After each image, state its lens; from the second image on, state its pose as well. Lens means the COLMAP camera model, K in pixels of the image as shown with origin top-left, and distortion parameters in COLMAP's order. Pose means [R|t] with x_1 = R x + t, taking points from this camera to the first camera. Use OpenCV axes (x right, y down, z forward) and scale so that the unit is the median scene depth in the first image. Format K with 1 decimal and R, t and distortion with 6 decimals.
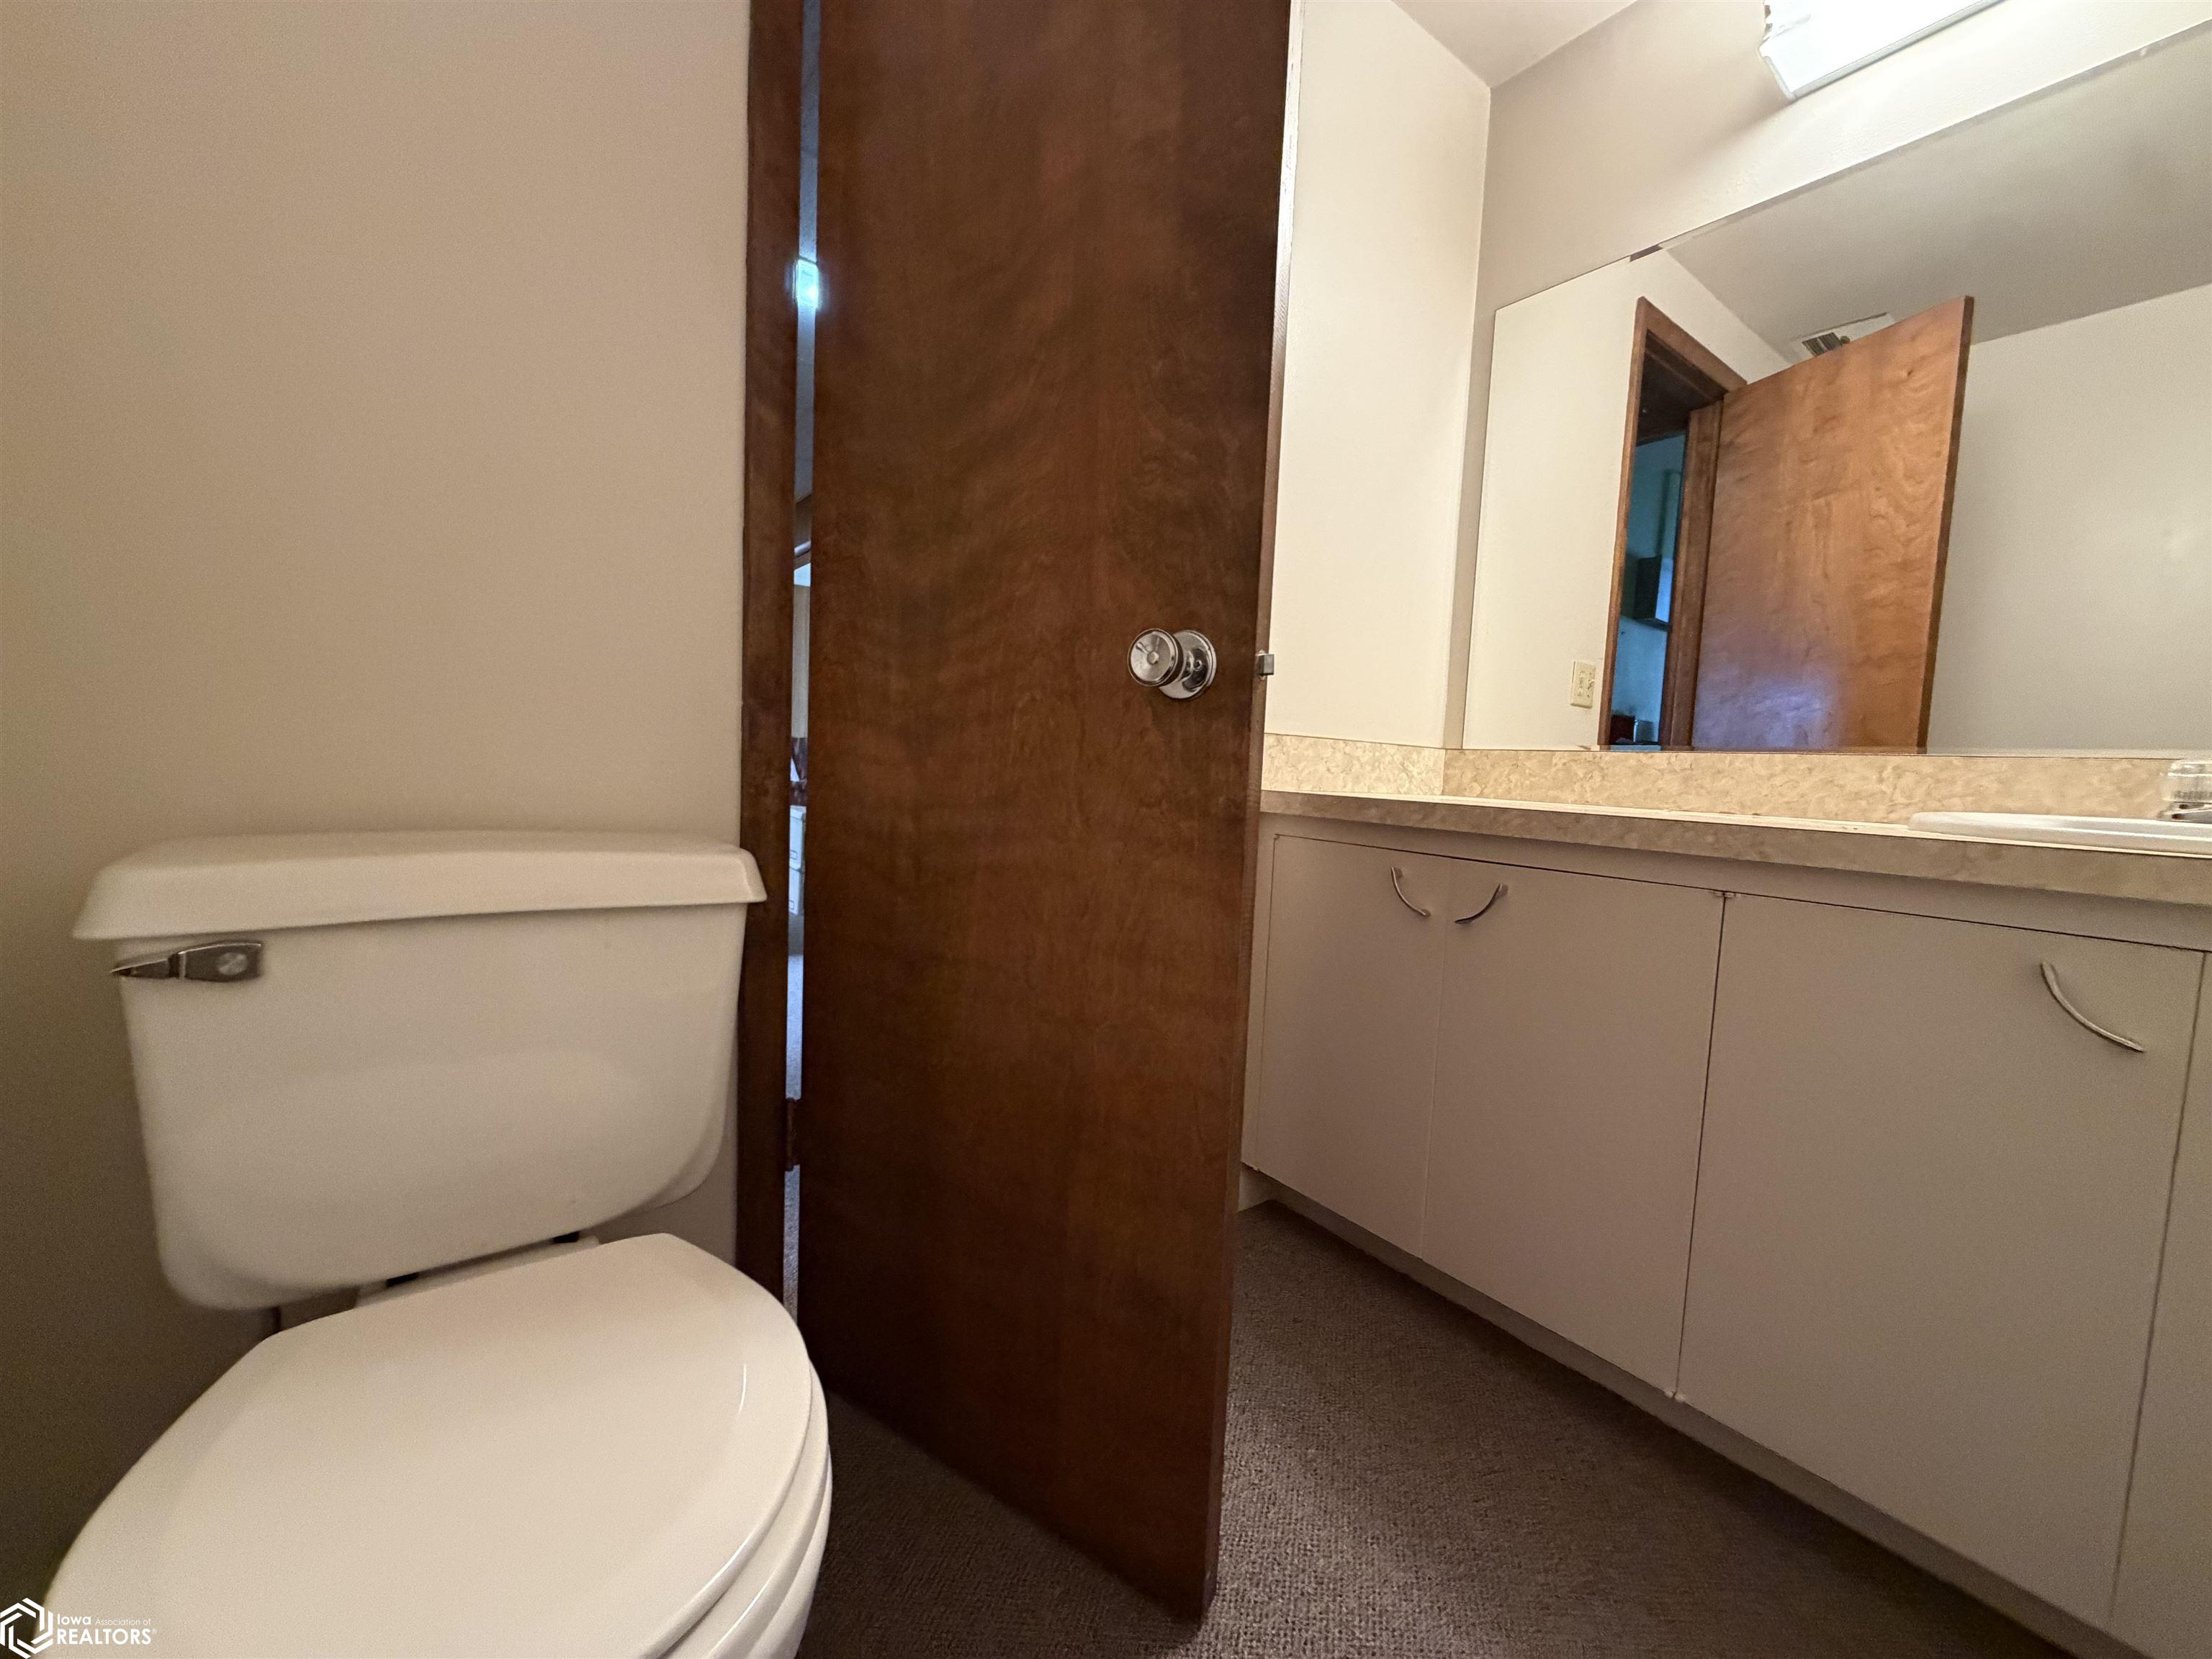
lens RADIAL K [[874.7, 0, 1105.7], [0, 874.7, 831.4], [0, 0, 1]] dist [-0.007135, -0.000356]
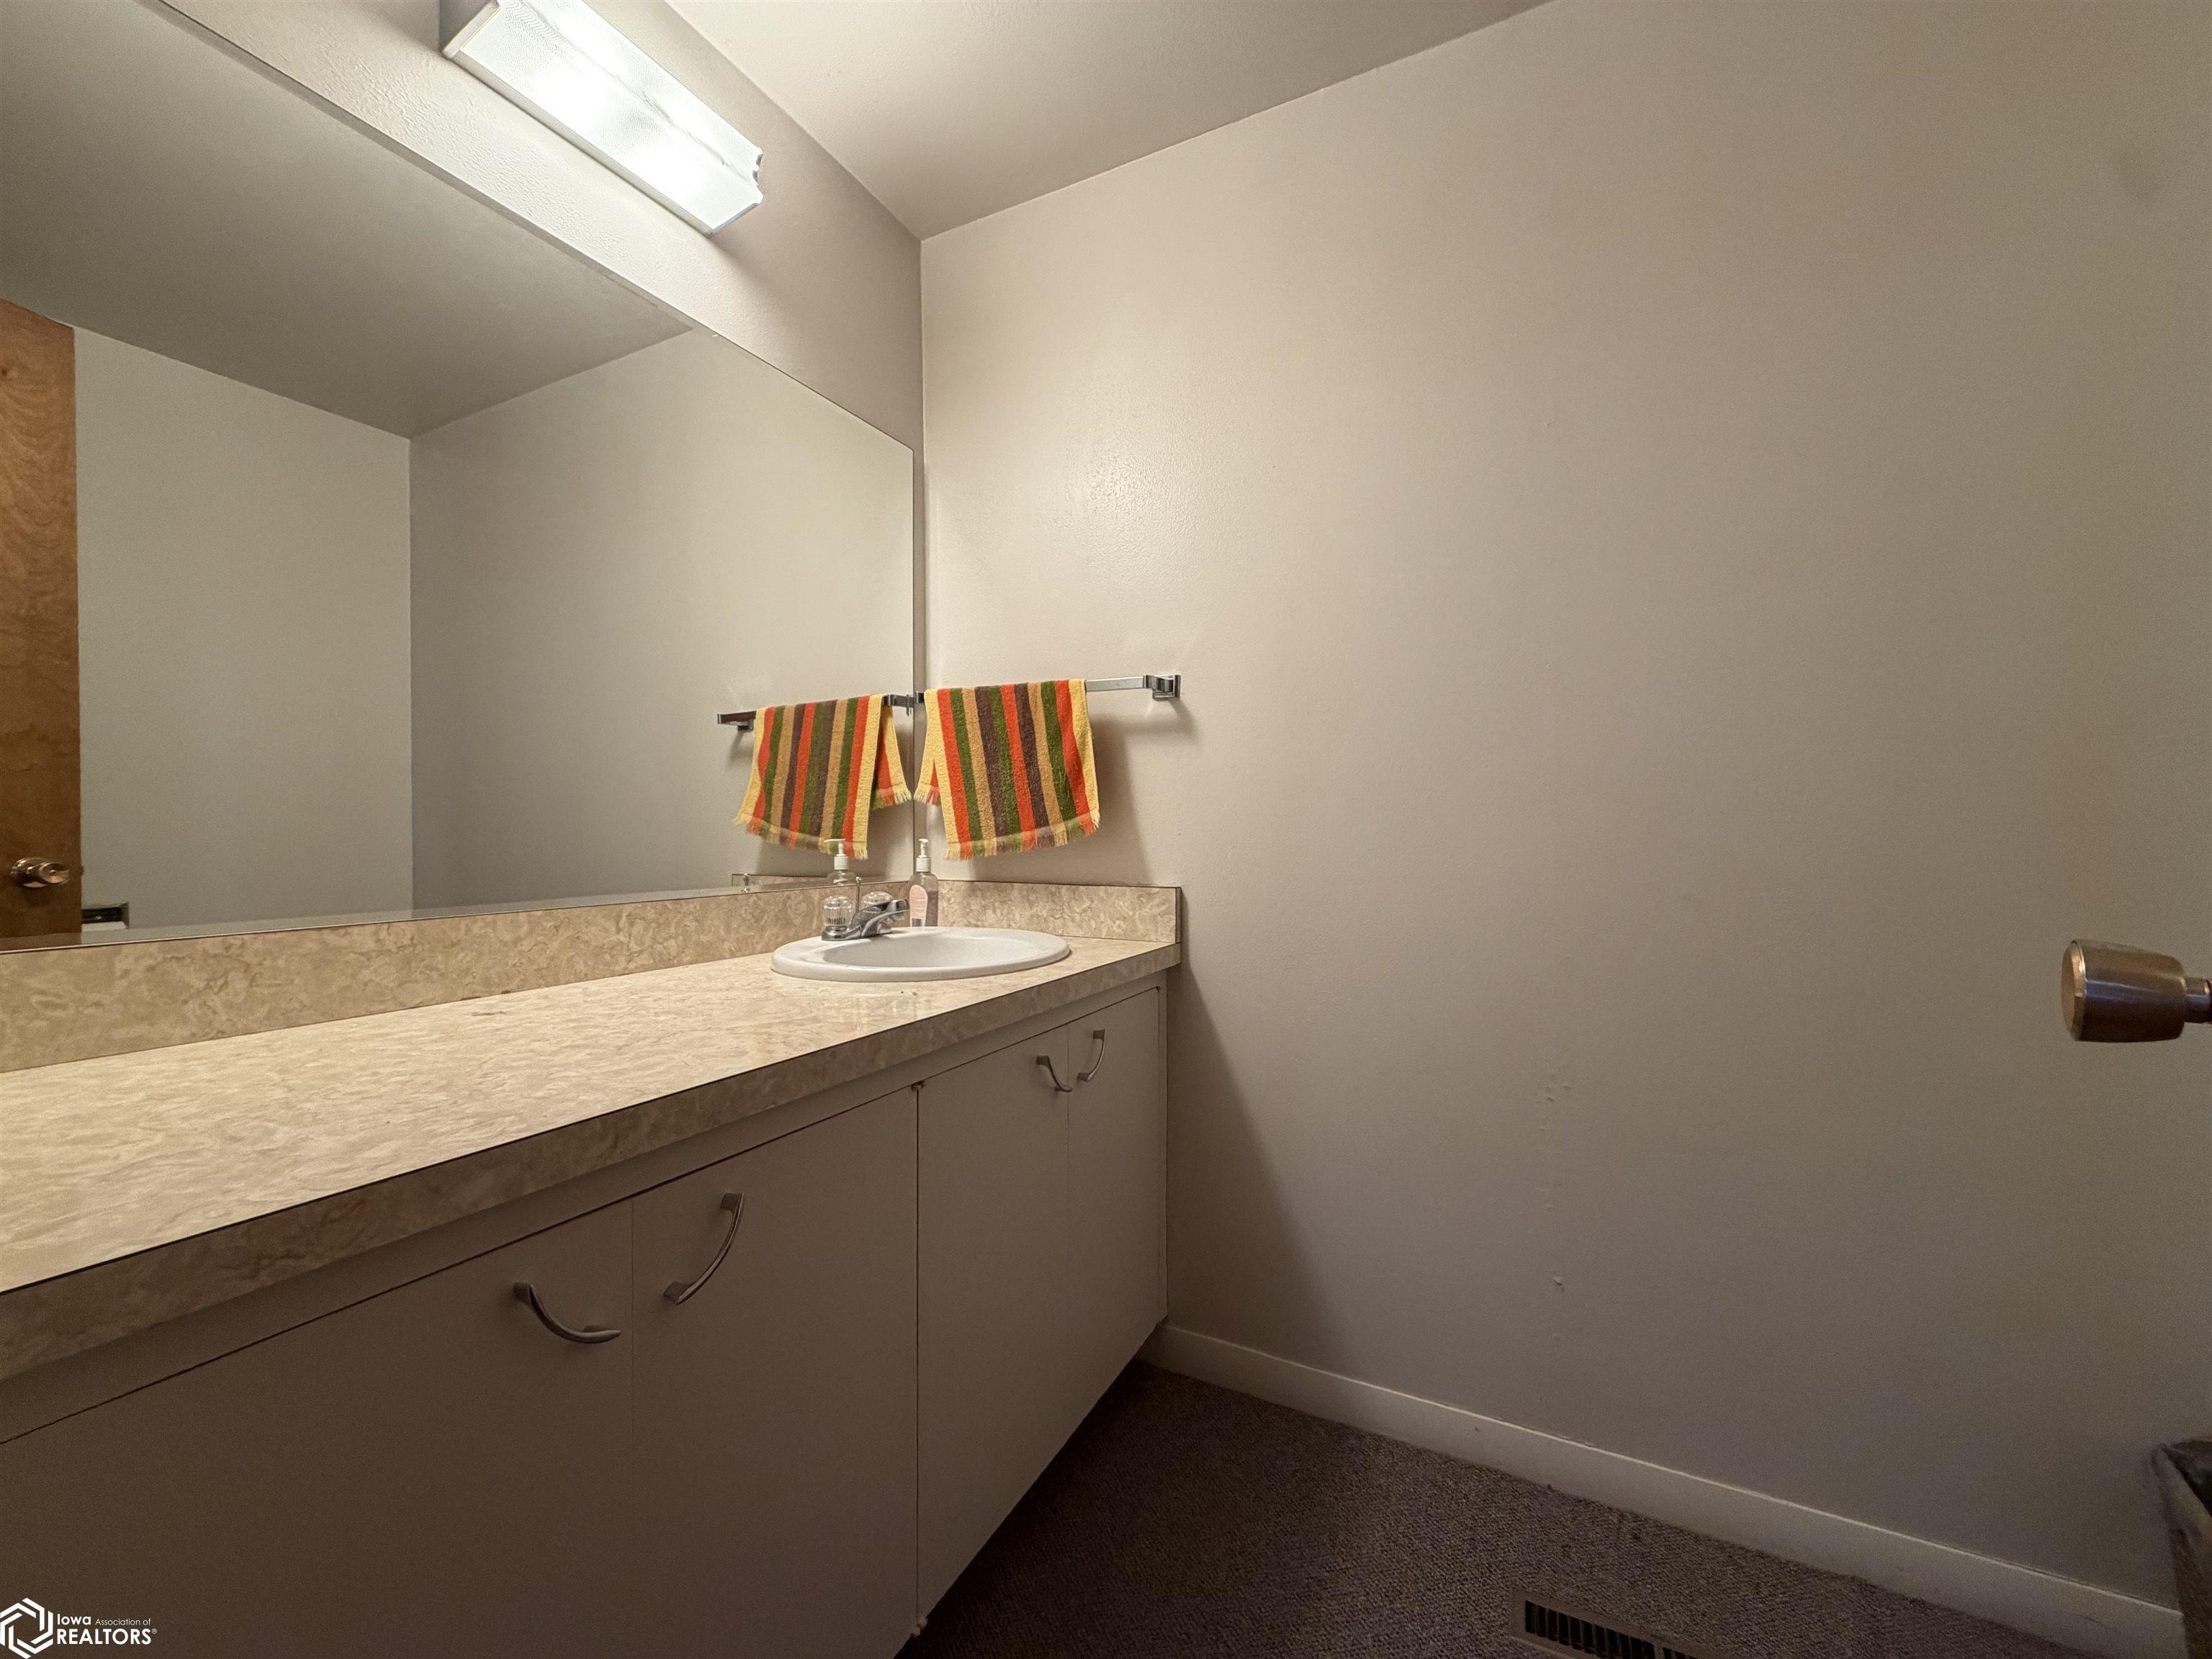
lens RADIAL K [[874.7, 0, 1104.3], [0, 874.7, 830.8], [0, 0, 1]] dist [-0.007135, -0.000356]
pose [[-0.445400, -0.042811, 0.894308, -0.187121], [0.051278, 0.995997, 0.073217, -0.205984], [-0.893862, 0.078470, -0.441421, 0.922225]]
